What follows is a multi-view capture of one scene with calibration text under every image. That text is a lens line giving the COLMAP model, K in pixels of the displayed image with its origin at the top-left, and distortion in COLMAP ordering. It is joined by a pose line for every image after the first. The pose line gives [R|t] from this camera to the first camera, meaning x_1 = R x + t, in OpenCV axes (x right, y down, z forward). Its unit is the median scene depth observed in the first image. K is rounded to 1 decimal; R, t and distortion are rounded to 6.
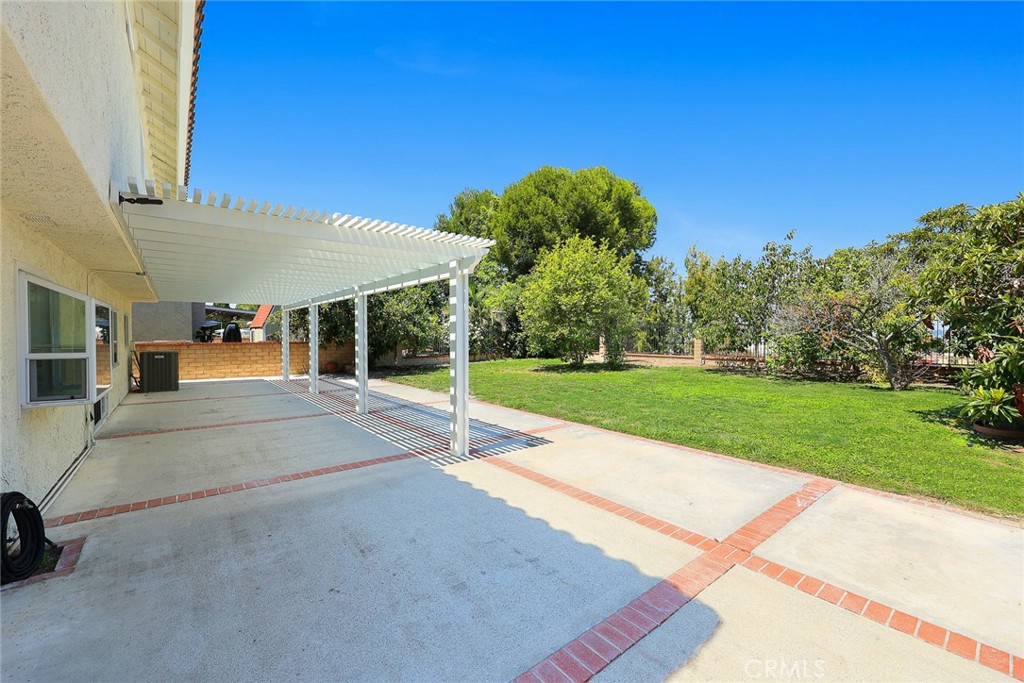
lens RADIAL K [[416.9, 0, 511.2], [0, 416.9, 335.8], [0, 0, 1]] dist [0.001619, 0.000783]
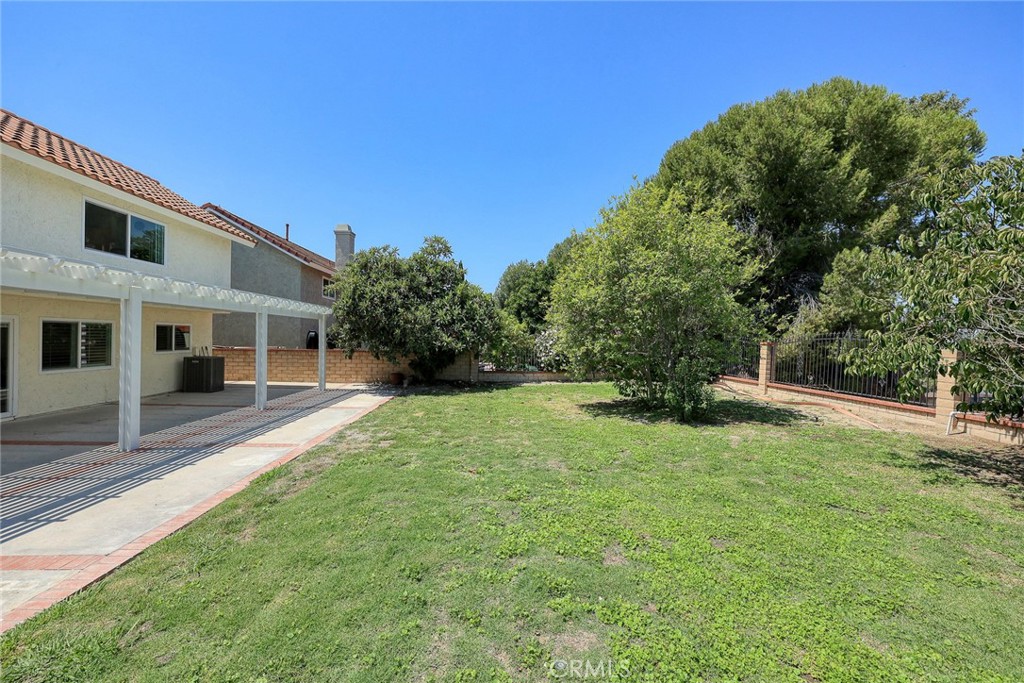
lens RADIAL K [[416.9, 0, 511.2], [0, 416.9, 335.8], [0, 0, 1]] dist [0.001619, 0.000783]
pose [[0.805646, 0.012962, -0.592256, 0.323920], [-0.022486, 0.999709, -0.008709, -0.015227], [0.591970, 0.020333, 0.805703, 0.362633]]
